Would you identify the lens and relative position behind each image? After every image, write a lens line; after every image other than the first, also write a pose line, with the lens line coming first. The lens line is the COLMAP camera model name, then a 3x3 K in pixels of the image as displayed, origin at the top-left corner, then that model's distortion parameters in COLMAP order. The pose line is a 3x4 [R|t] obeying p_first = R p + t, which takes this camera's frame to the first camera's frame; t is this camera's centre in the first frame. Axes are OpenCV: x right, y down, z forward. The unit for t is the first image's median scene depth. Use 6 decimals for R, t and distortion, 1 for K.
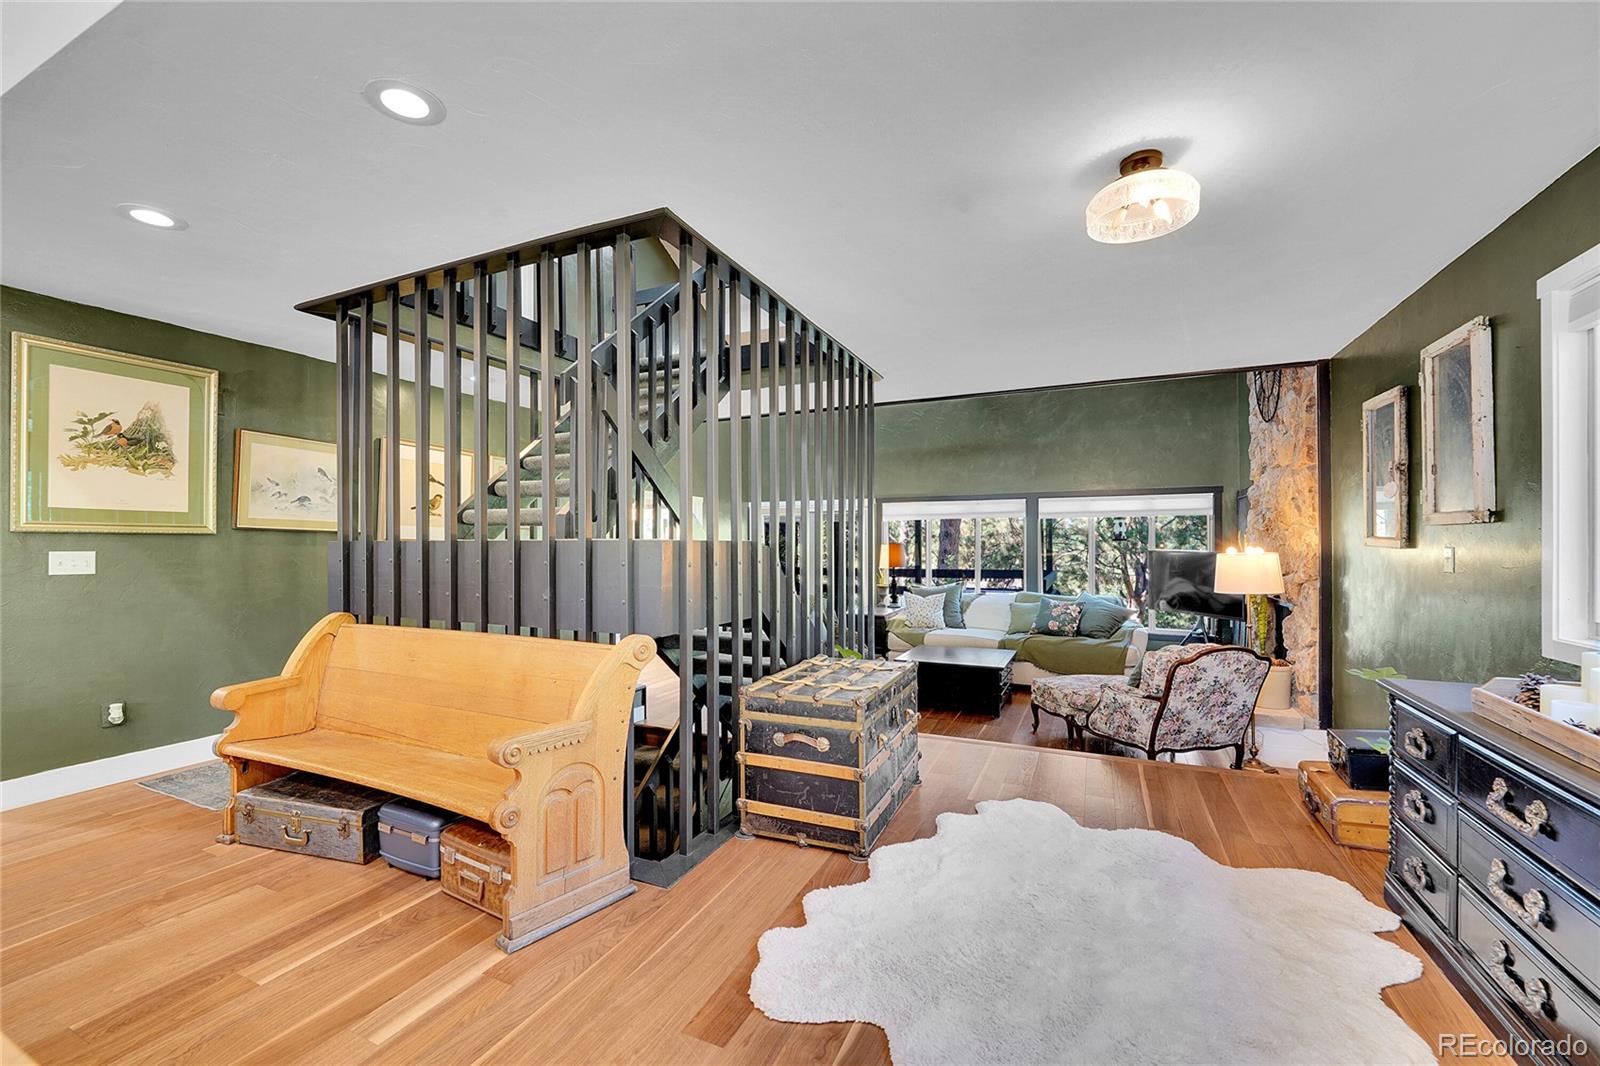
lens RADIAL K [[659.1, 0, 839.5], [0, 659.1, 542.7], [0, 0, 1]] dist [-0.012601, -0.000310]
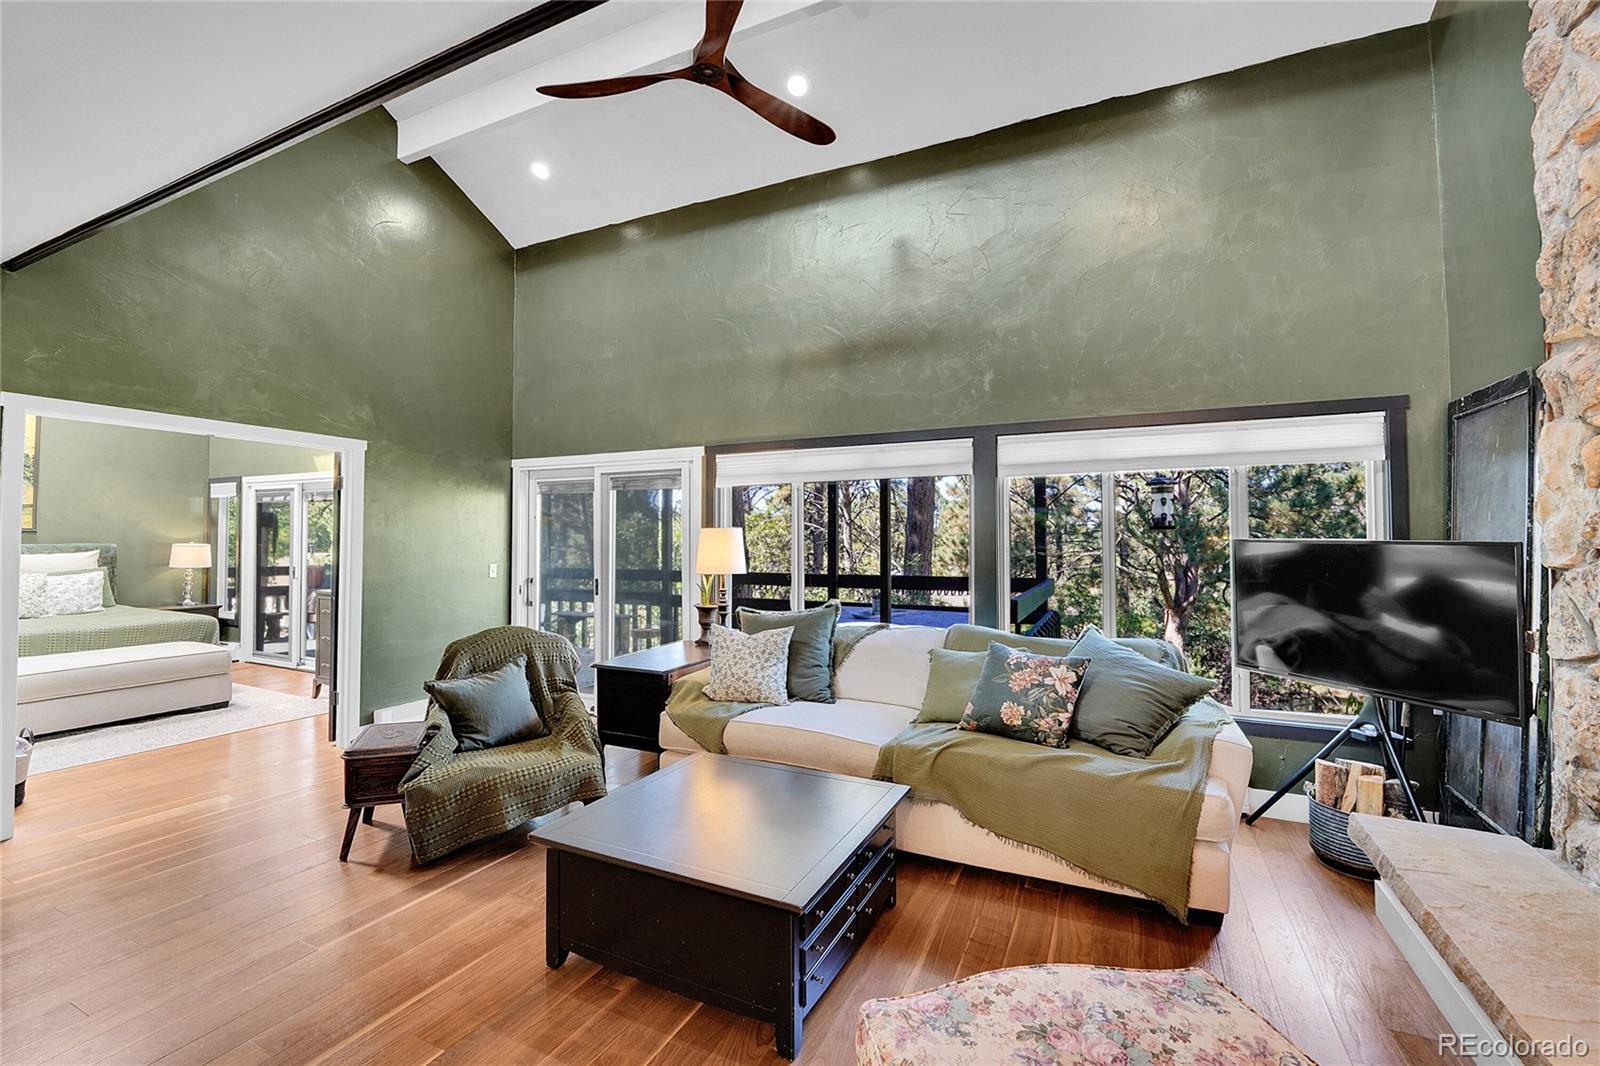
lens RADIAL K [[659.1, 0, 809.3], [0, 659.1, 525.5], [0, 0, 1]] dist [-0.012601, -0.000310]
pose [[0.997075, 0.002915, -0.076377, 0.205803], [-0.004884, 0.999660, -0.025602, 0.015138], [0.076277, 0.025900, 0.996750, 0.513593]]
